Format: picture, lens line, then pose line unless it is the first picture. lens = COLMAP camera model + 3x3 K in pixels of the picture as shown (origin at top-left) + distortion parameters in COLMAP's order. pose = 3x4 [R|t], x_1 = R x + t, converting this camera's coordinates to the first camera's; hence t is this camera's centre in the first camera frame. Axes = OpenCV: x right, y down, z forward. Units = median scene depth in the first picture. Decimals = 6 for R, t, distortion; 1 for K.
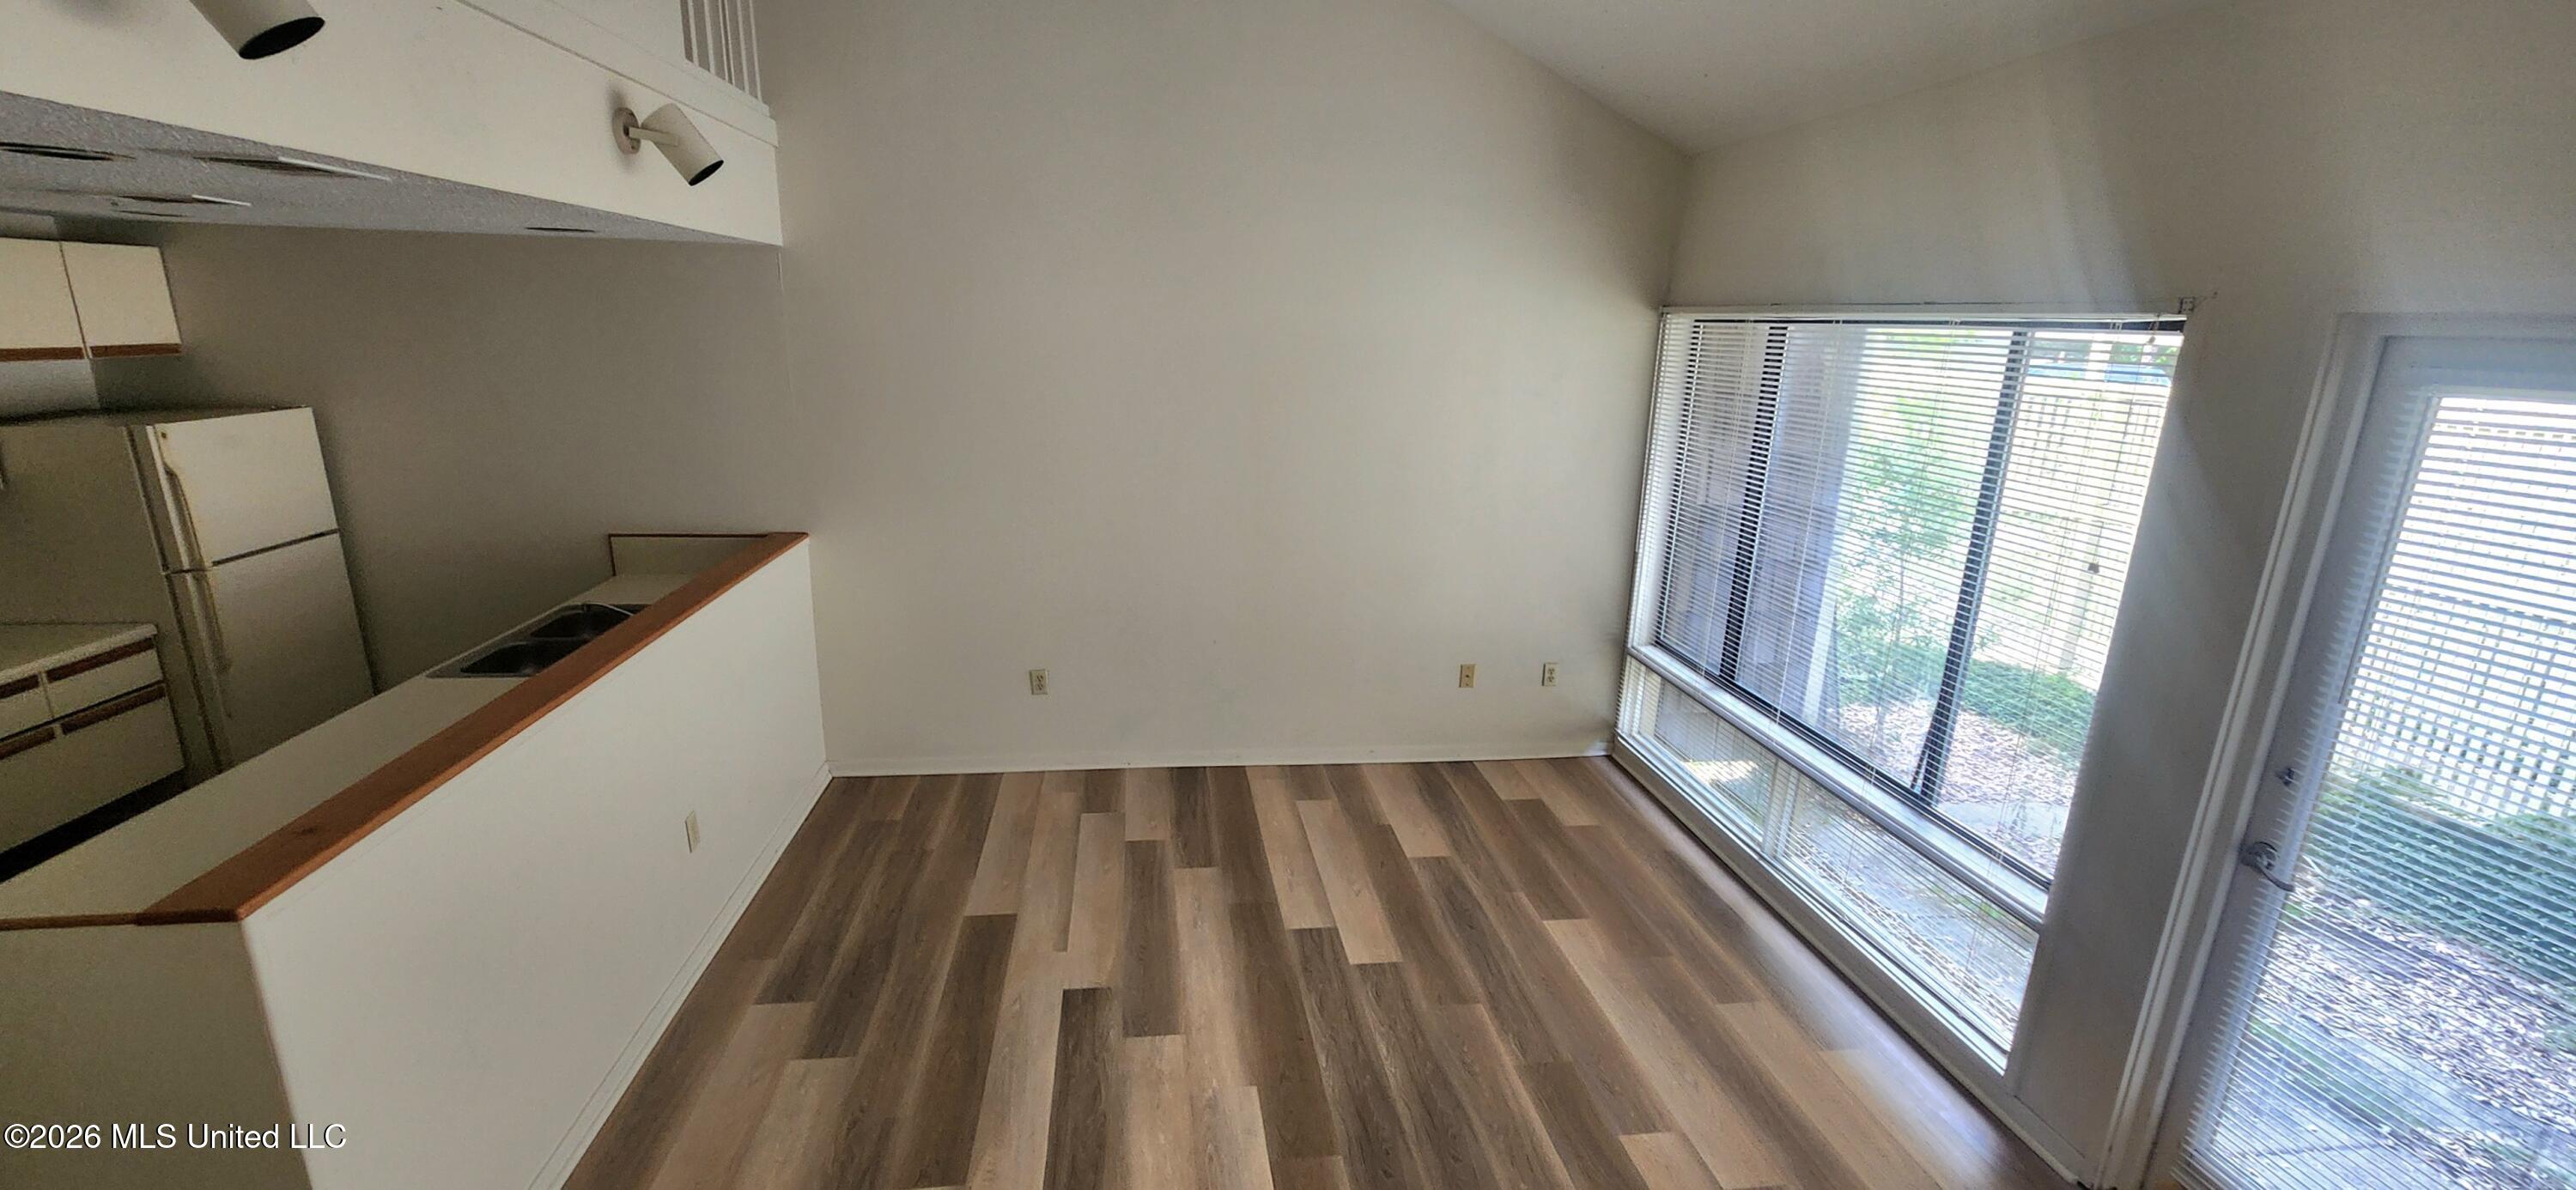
lens RADIAL K [[1093.4, 0, 1291.8], [0, 1093.4, 622.6], [0, 0, 1]] dist [-0.000435, 0.000024]
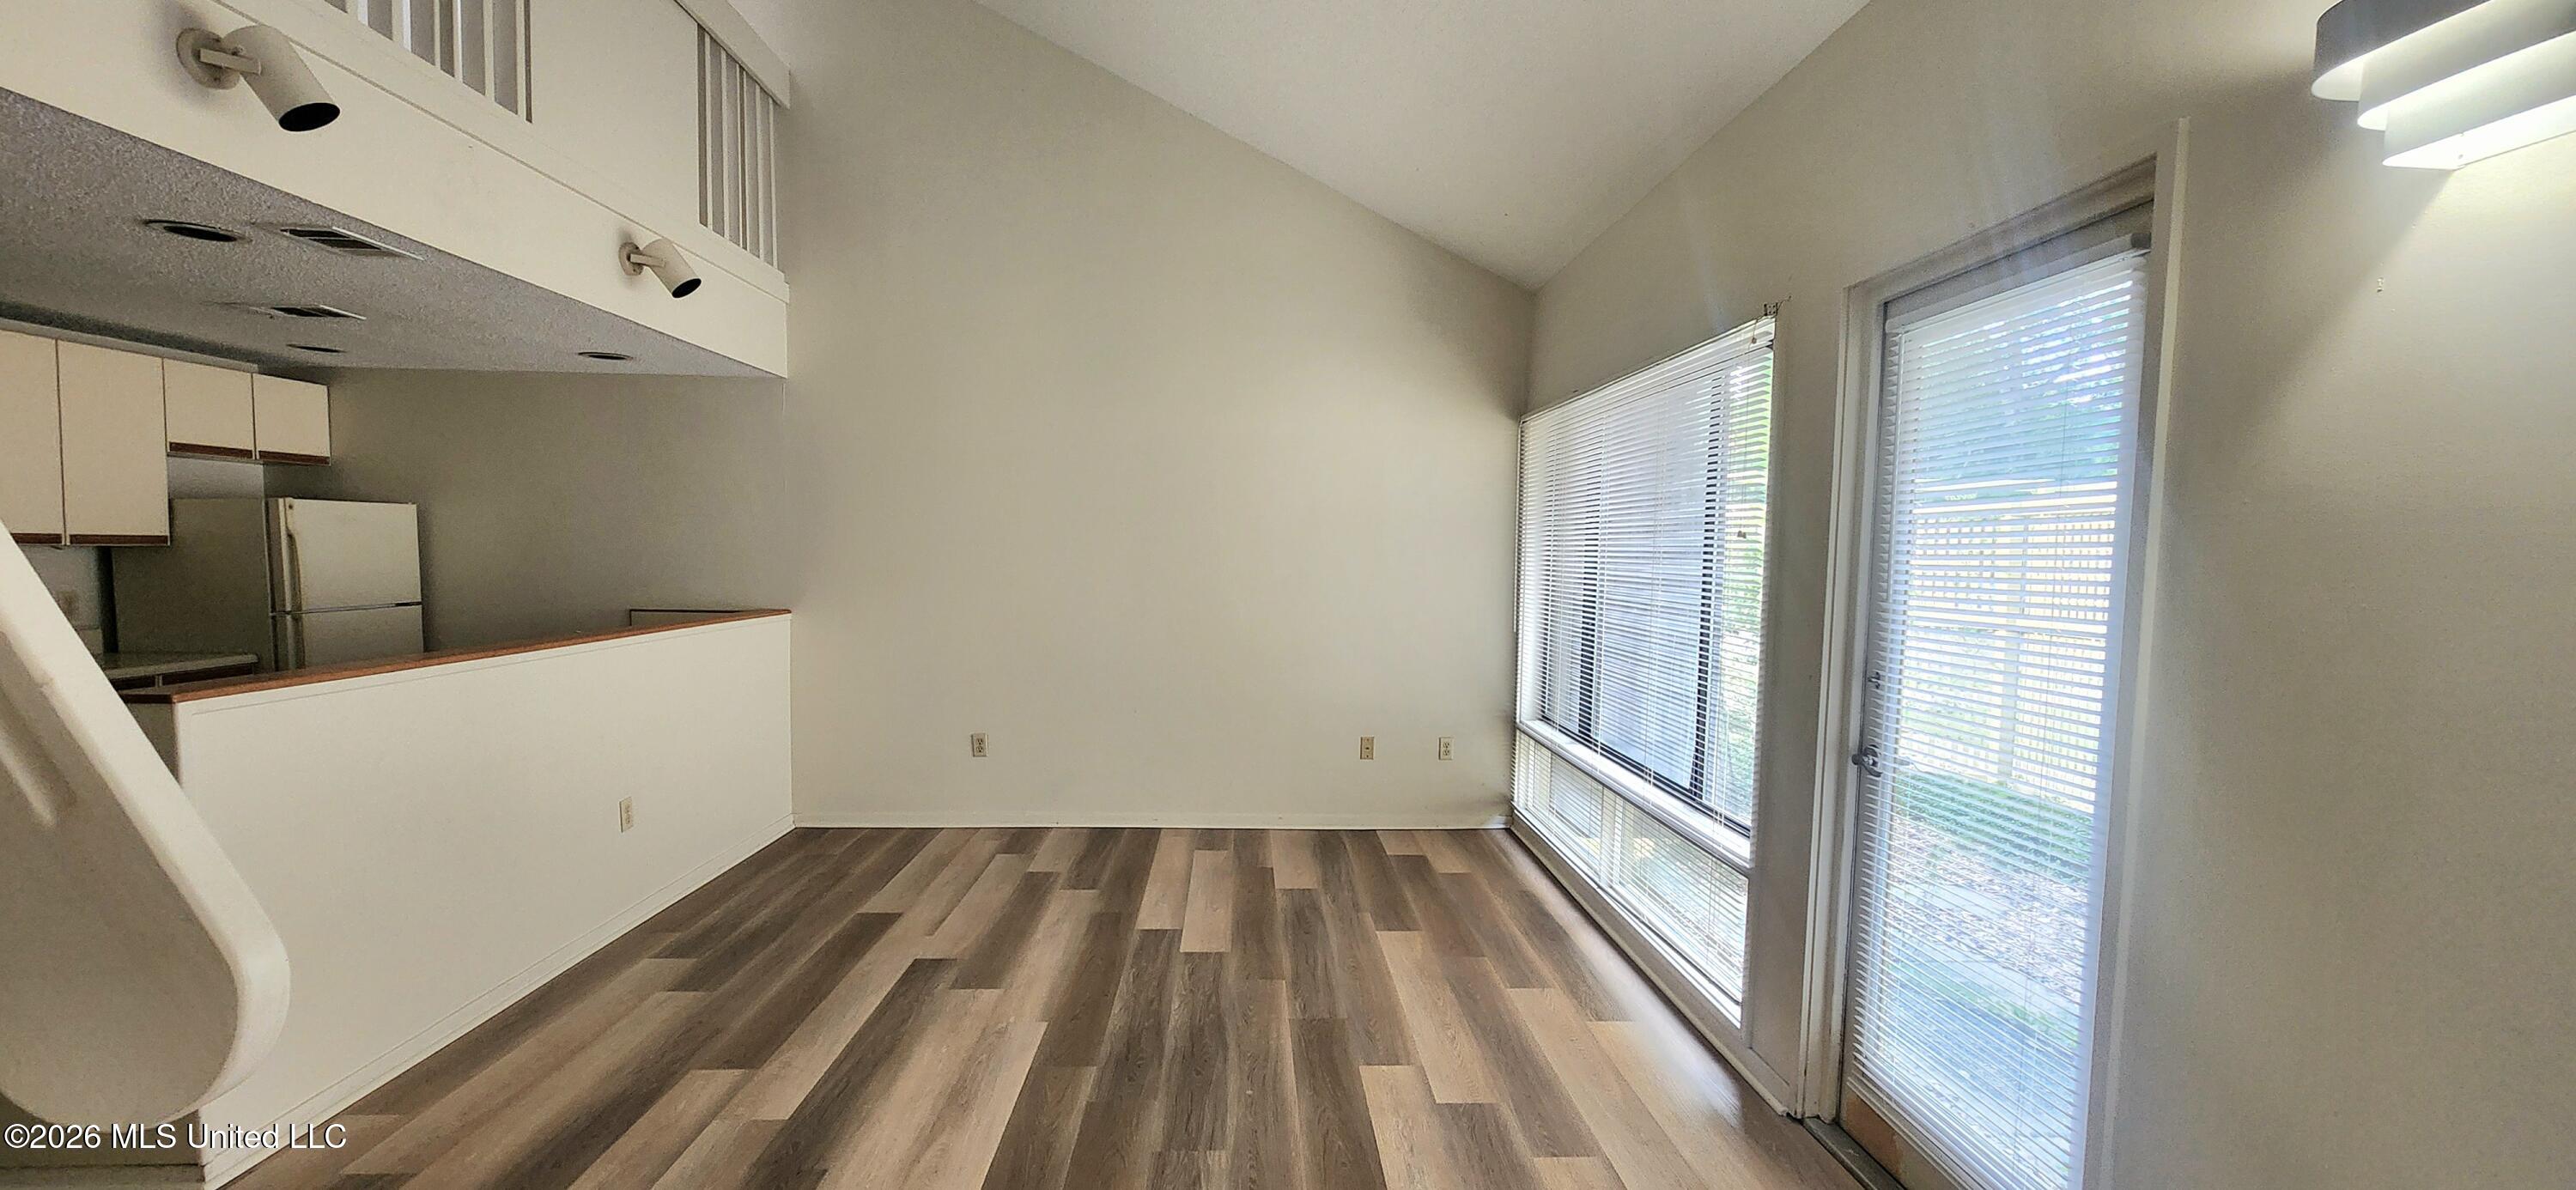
lens RADIAL K [[1051.9, 0, 1289.8], [0, 1051.9, 618.0], [0, 0, 1]] dist [-0.000550, 0.000013]
pose [[0.995938, -0.007438, -0.089738, 0.242479], [-0.011001, 0.979066, -0.203247, 0.184778], [0.089371, 0.203409, 0.975007, -0.079104]]
